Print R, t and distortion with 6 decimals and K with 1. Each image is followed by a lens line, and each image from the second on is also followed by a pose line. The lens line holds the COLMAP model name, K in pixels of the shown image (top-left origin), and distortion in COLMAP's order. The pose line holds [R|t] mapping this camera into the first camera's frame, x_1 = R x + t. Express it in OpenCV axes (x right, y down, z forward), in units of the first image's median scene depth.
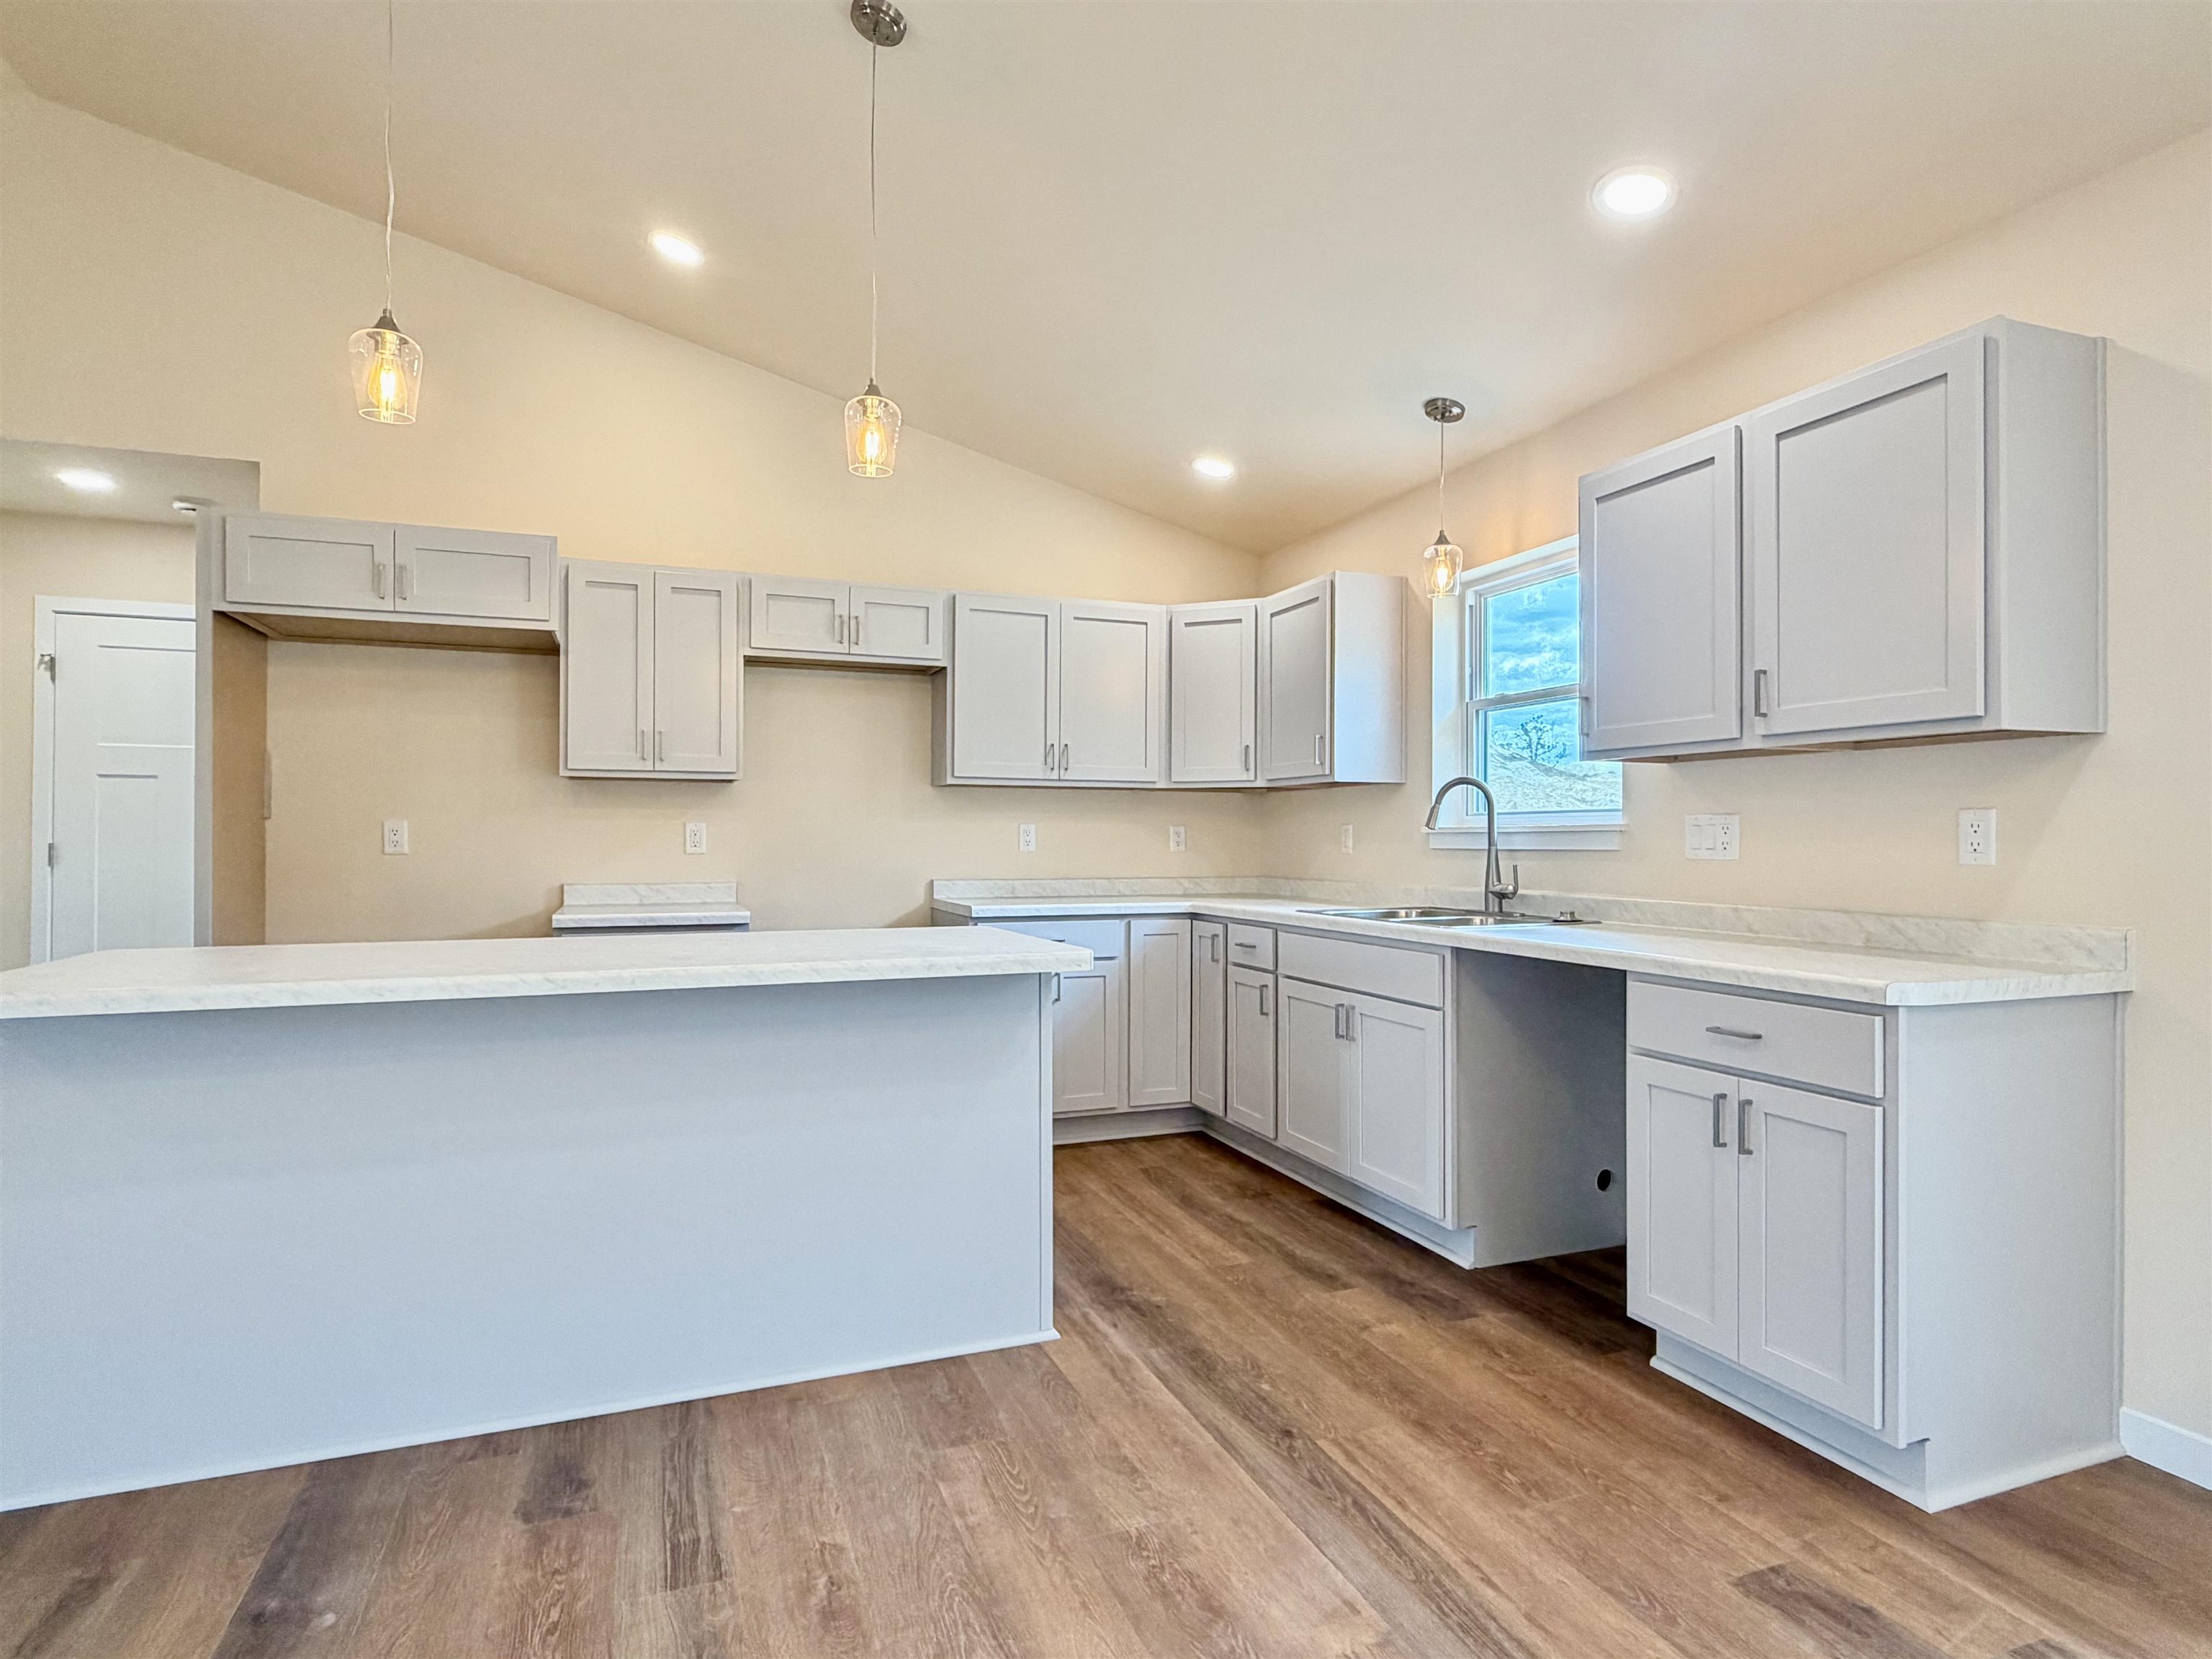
lens RADIAL K [[1194.5, 0, 1105.5], [0, 1194.5, 832.8], [0, 0, 1]] dist [-0.001082, -0.000123]
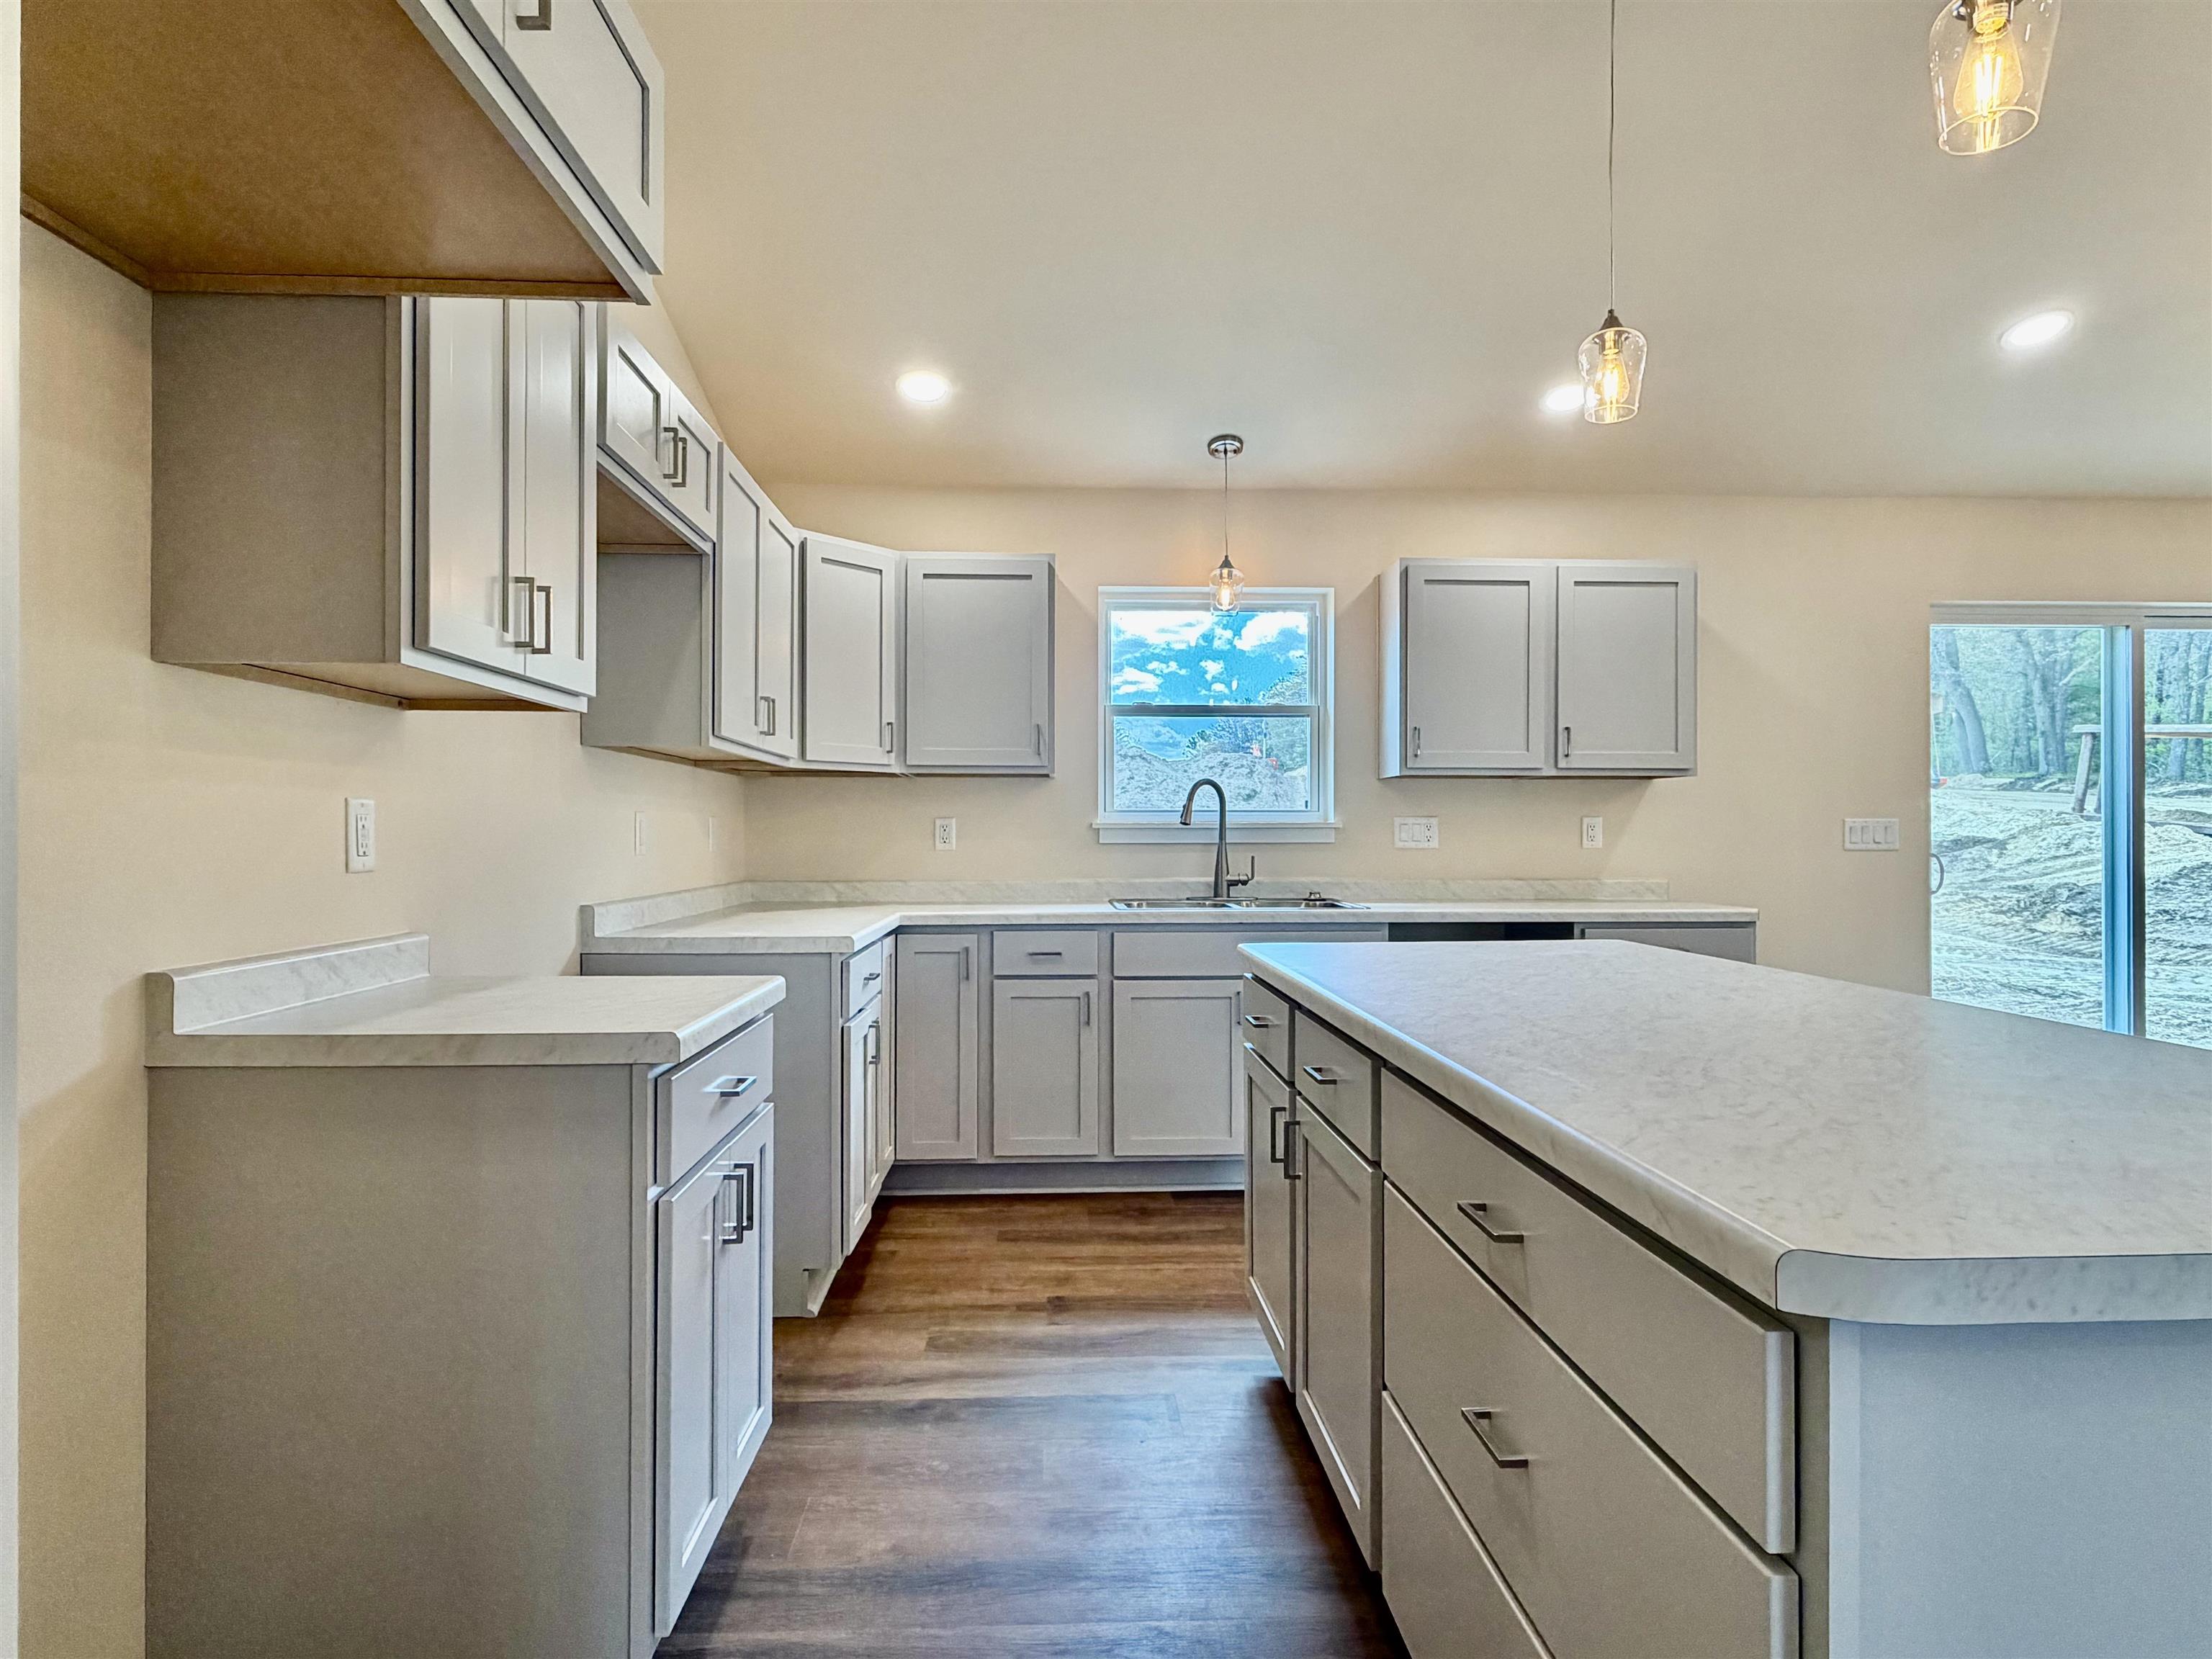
lens RADIAL K [[1194.5, 0, 1105.5], [0, 1194.5, 832.8], [0, 0, 1]] dist [-0.001082, -0.000123]
pose [[0.319190, -0.001552, 0.947690, -0.715442], [-0.004305, 0.999986, 0.003088, 0.000764], [-0.947681, -0.005066, 0.319178, 0.669558]]
